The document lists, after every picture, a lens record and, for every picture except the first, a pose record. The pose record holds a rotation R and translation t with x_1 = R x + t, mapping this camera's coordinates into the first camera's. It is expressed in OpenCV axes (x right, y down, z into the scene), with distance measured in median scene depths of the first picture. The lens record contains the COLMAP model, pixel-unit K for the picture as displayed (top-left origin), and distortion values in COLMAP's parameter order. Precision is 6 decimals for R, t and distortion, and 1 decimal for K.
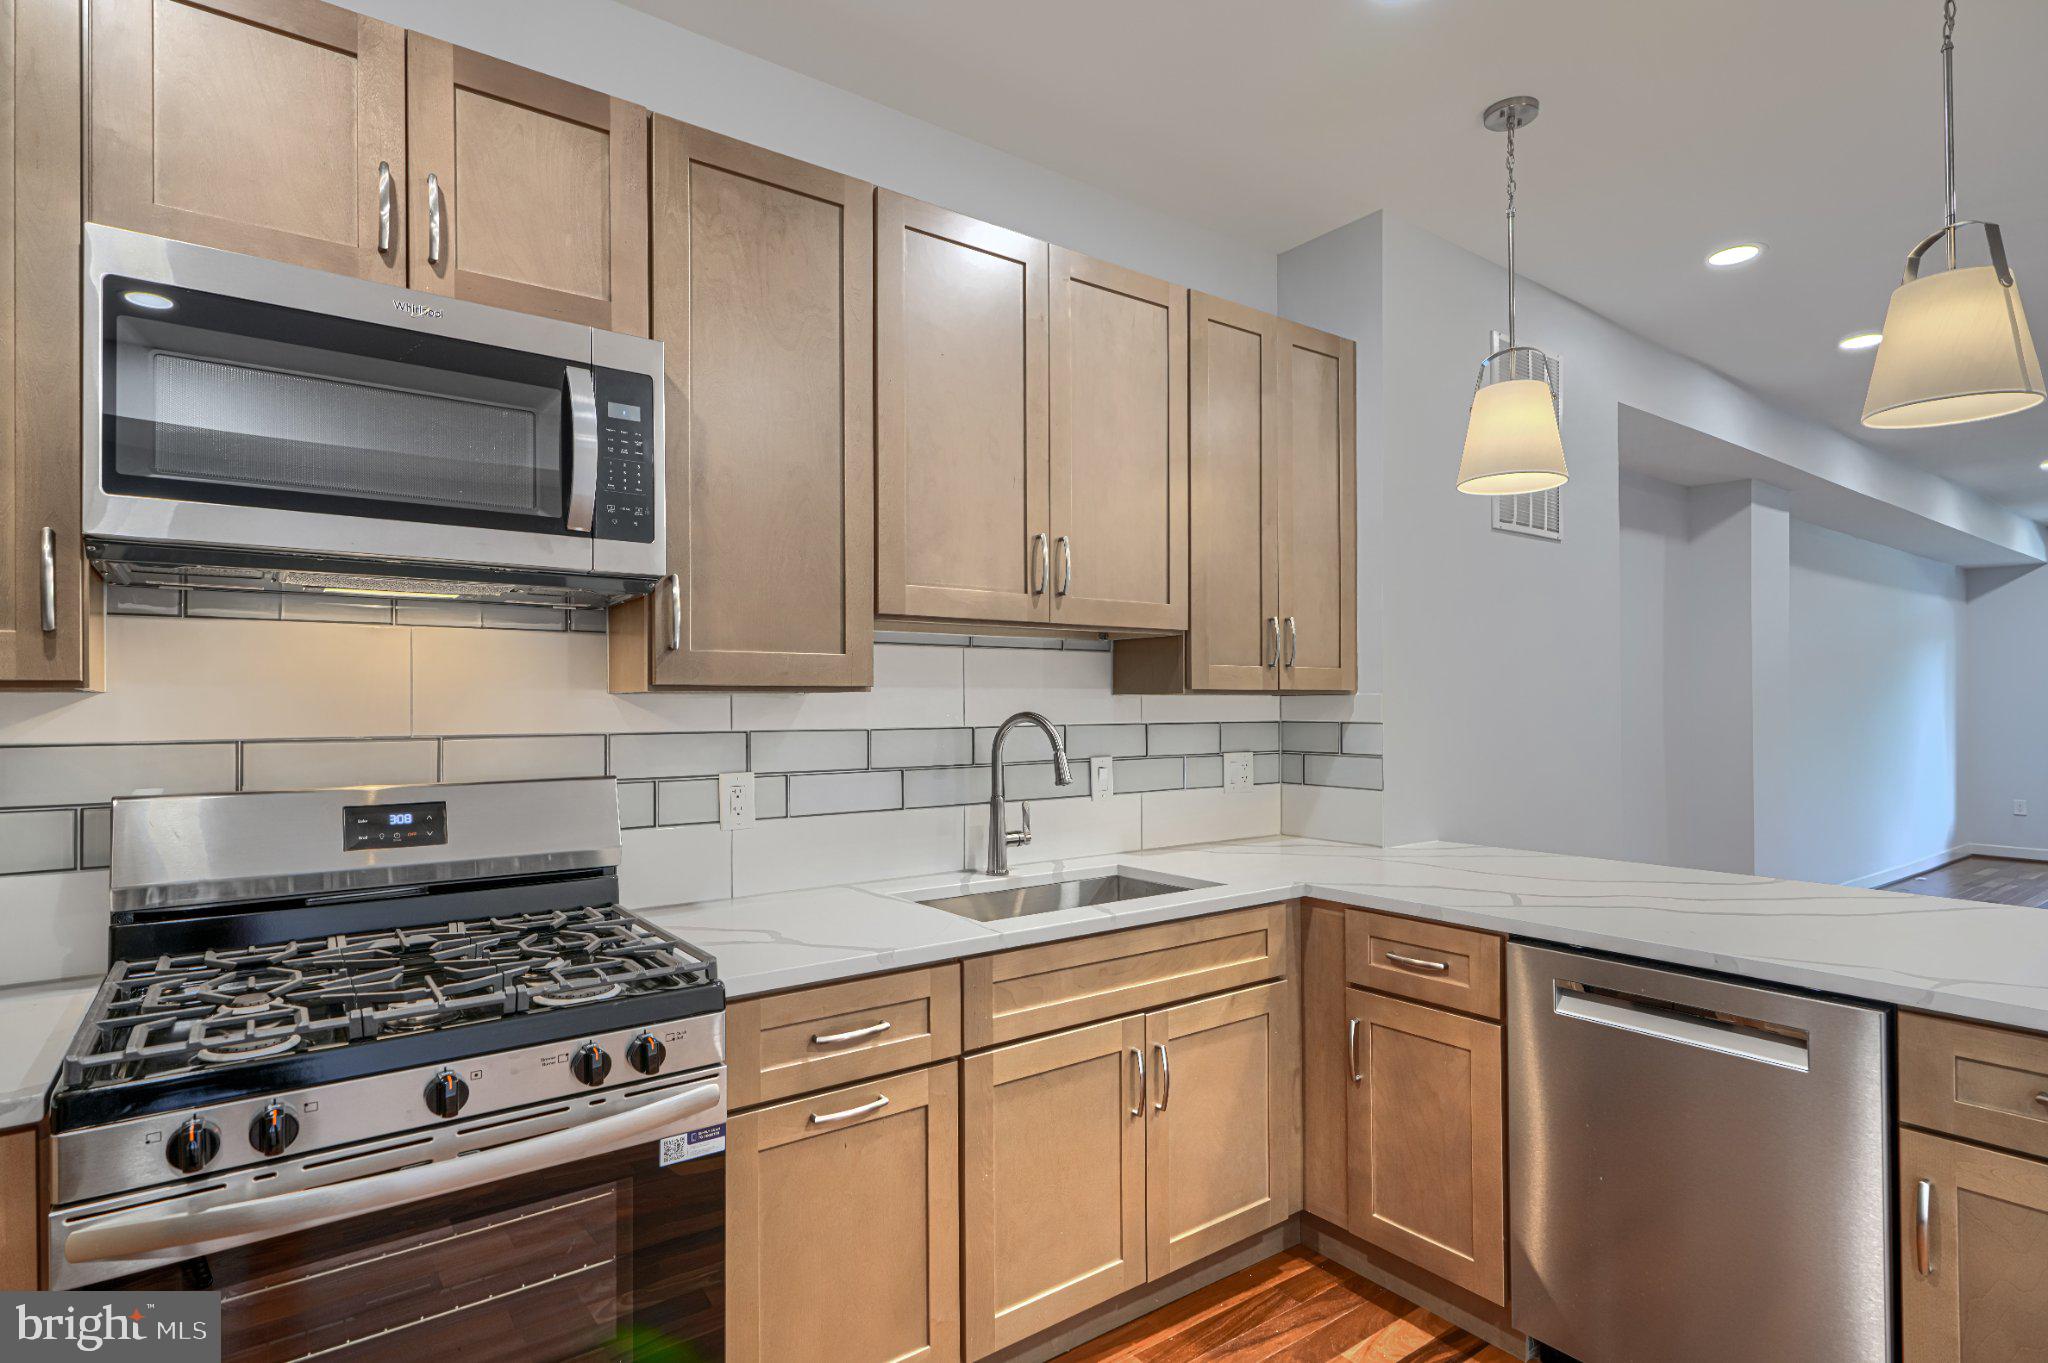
lens RADIAL K [[1043.5, 0, 1026.0], [0, 1043.5, 688.8], [0, 0, 1]] dist [0.000941, -0.000571]
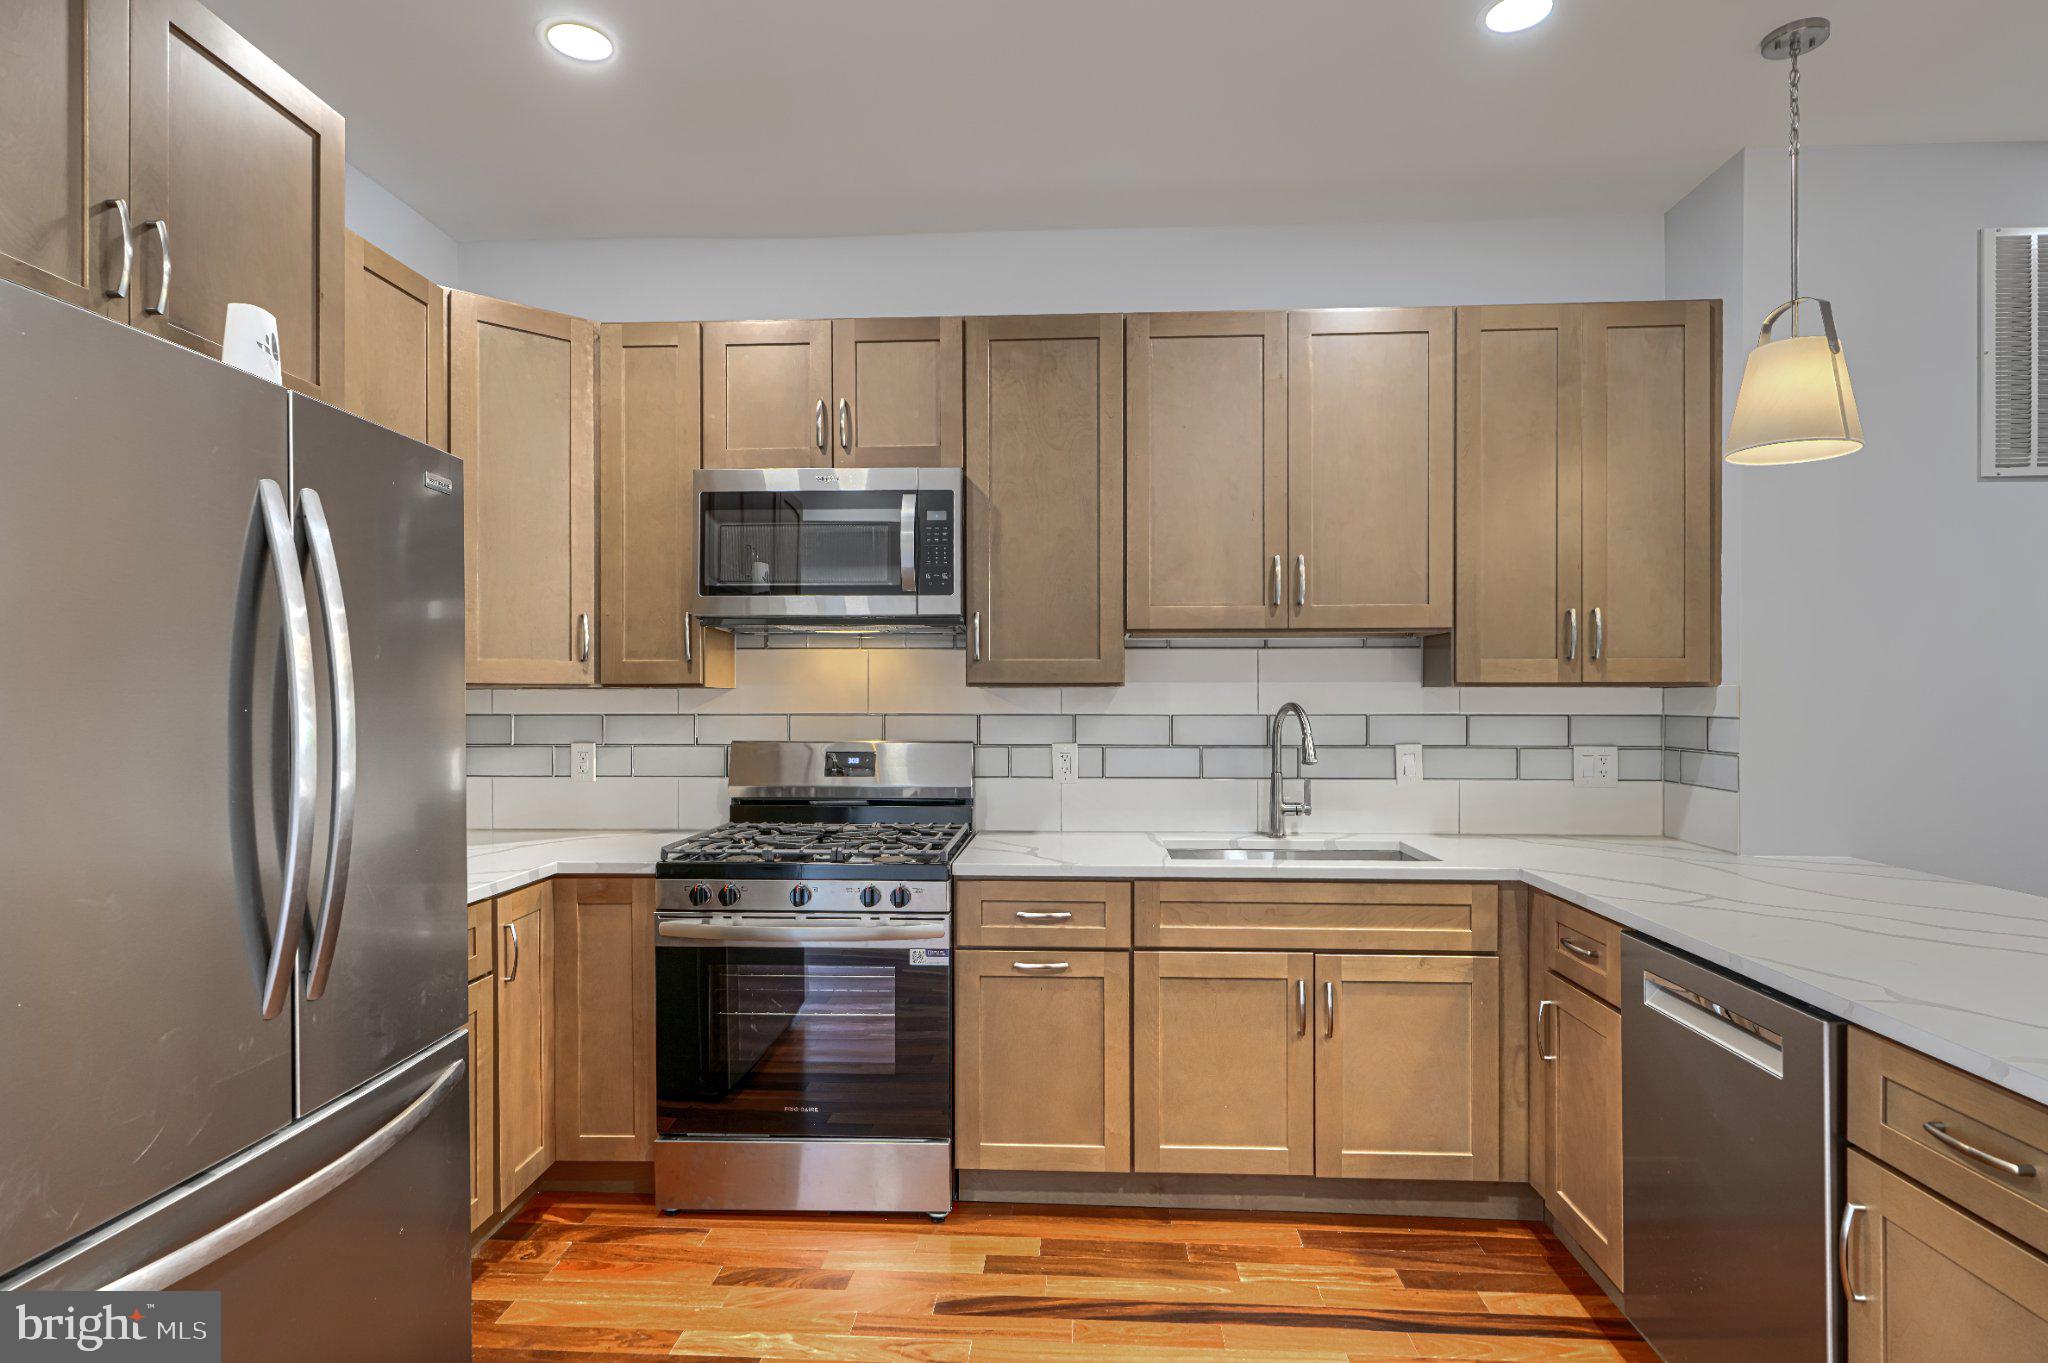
lens RADIAL K [[1066.3, 0, 1024.0], [0, 1066.3, 681.5], [0, 0, 1]] dist [0.000583, -0.000405]
pose [[0.766385, -0.006165, -0.642352, 0.611039], [0.007126, 0.999974, -0.001095, -0.002805], [0.642342, -0.003738, 0.766409, -0.145958]]
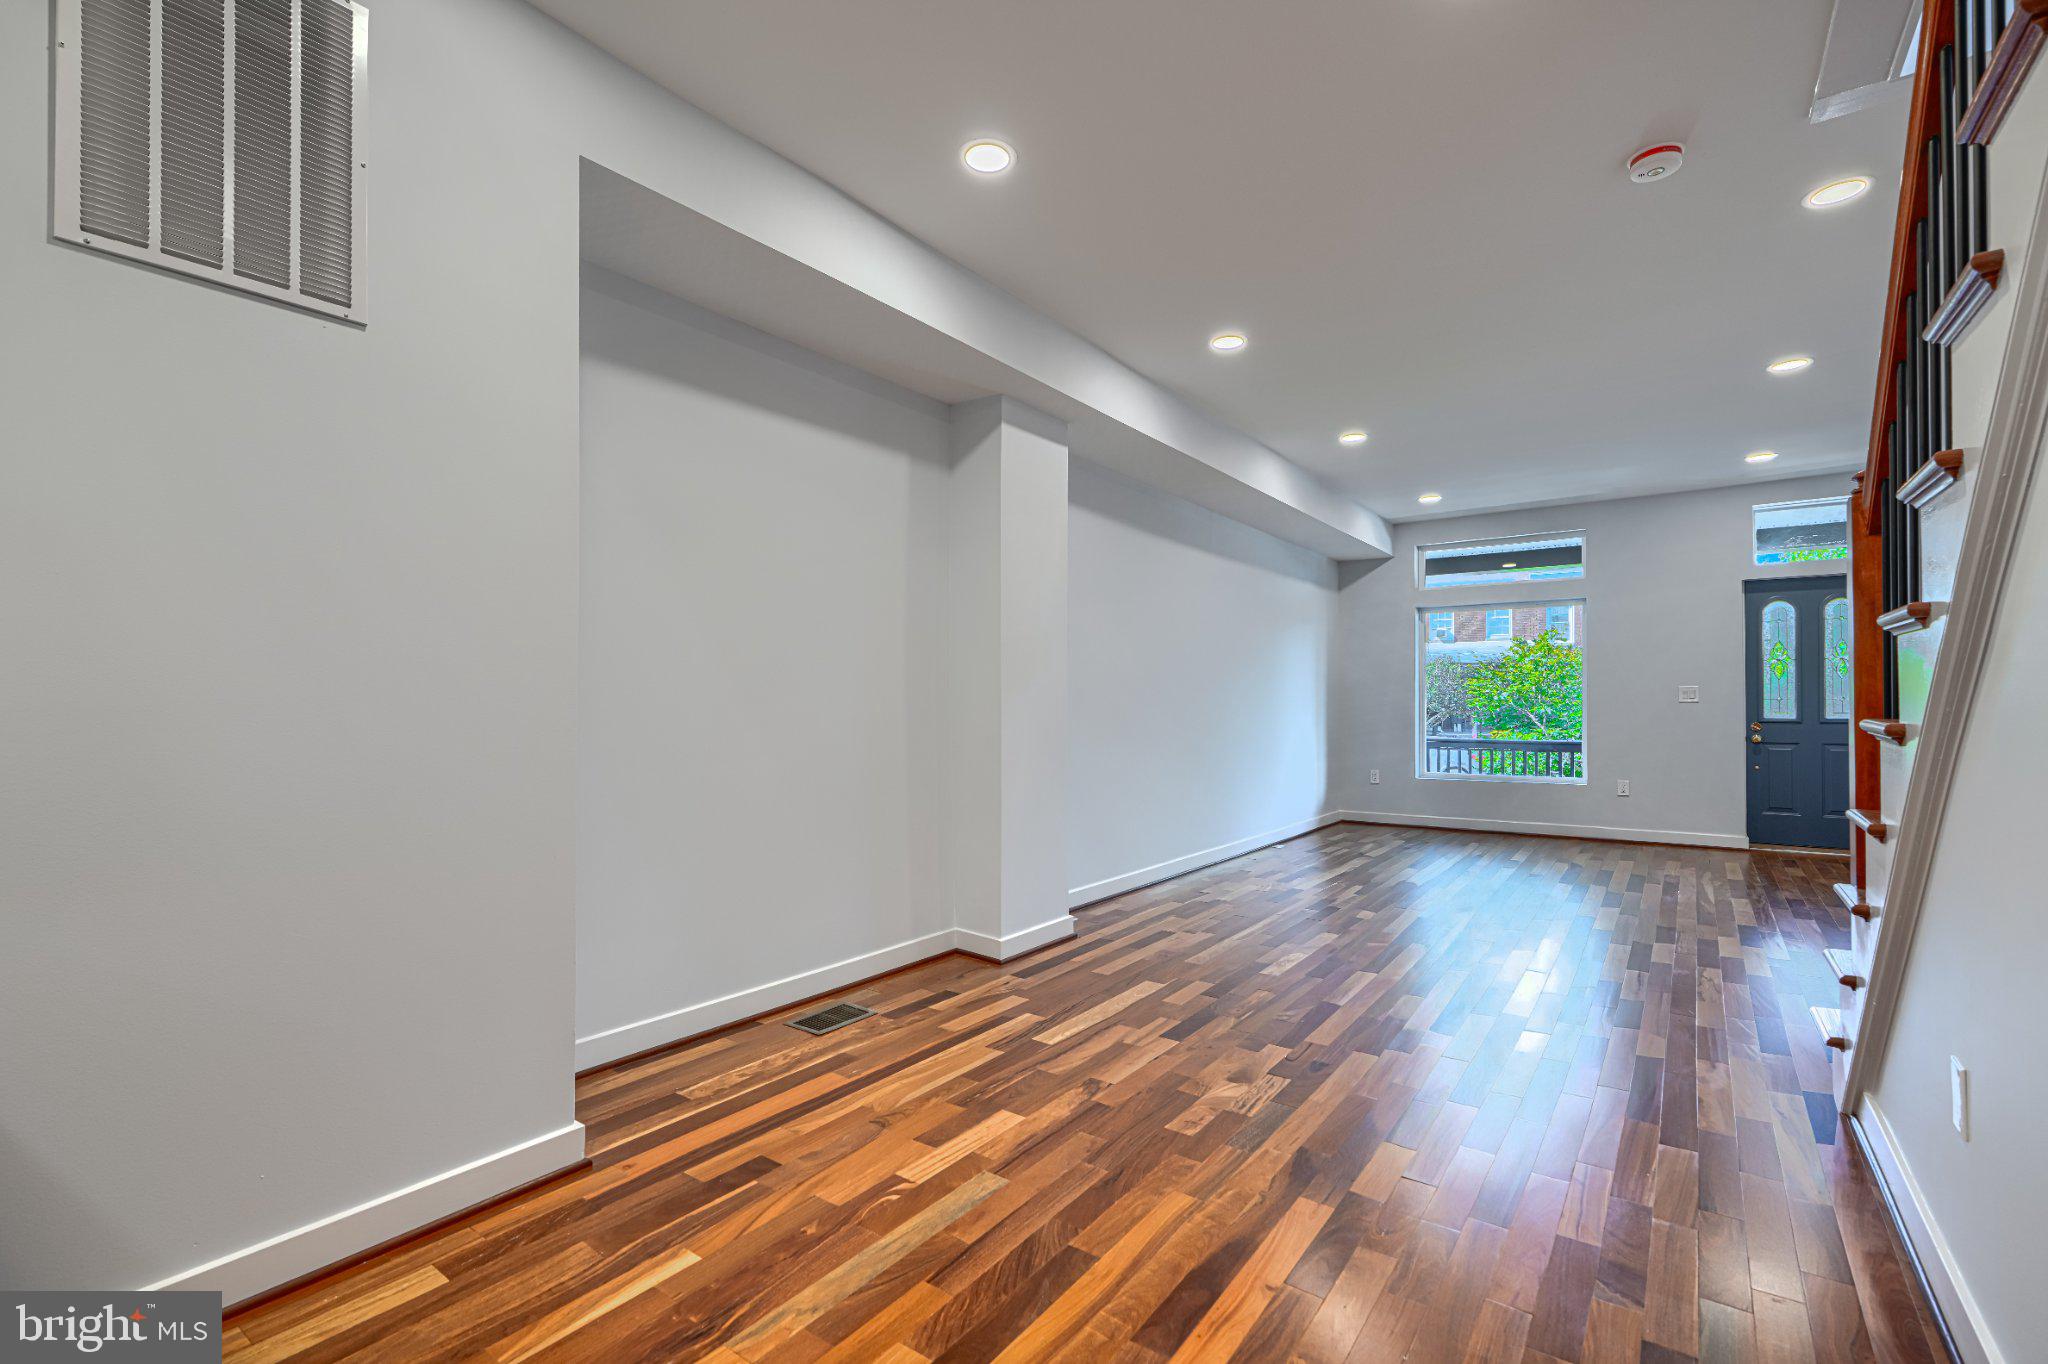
lens RADIAL K [[944.1, 0, 1024.0], [0, 944.1, 682.0], [0, 0, 1]] dist [-0.000562, -0.000097]
pose [[0.951152, 0.005187, 0.308681, 1.125034], [-0.002018, 0.999942, -0.010585, 0.096155], [-0.308718, 0.009444, 0.951107, 0.633810]]
